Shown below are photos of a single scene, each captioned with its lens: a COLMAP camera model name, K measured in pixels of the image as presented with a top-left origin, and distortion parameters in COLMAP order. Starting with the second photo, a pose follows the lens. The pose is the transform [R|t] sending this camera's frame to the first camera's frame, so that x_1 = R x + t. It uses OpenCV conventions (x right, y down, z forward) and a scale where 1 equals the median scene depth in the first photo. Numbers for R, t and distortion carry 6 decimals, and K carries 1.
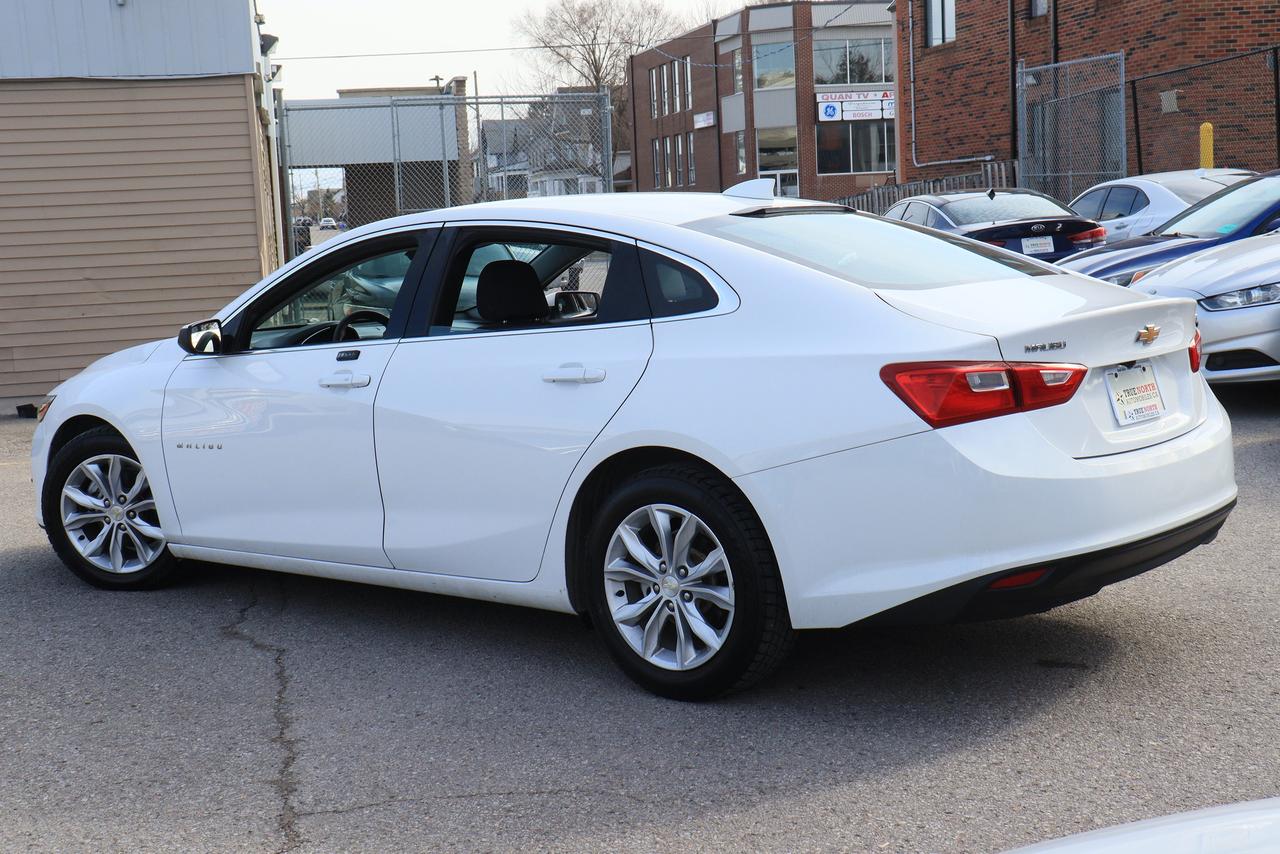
lens RADIAL K [[1598.3, 0, 636.0], [0, 1598.3, 425.7], [0, 0, 1]] dist [0.135825, 0.000000]
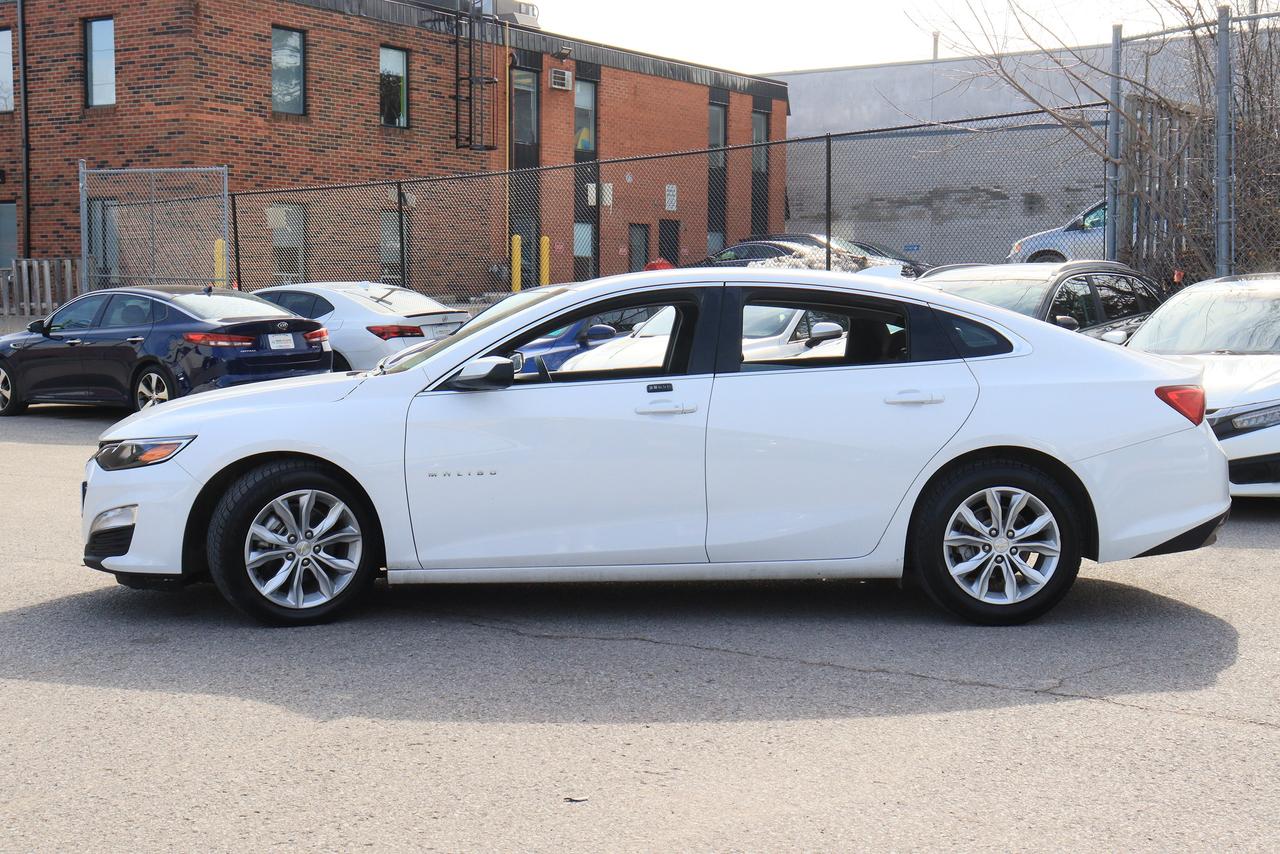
lens RADIAL K [[1693.1, 0, 641.4], [0, 1693.1, 427.4], [0, 0, 1]] dist [0.007634, 0.000000]
pose [[0.743964, 0.004403, 0.668205, -0.944518], [0.044364, 0.997446, -0.055967, 0.050946], [-0.666745, 0.071282, 0.741869, 0.068467]]
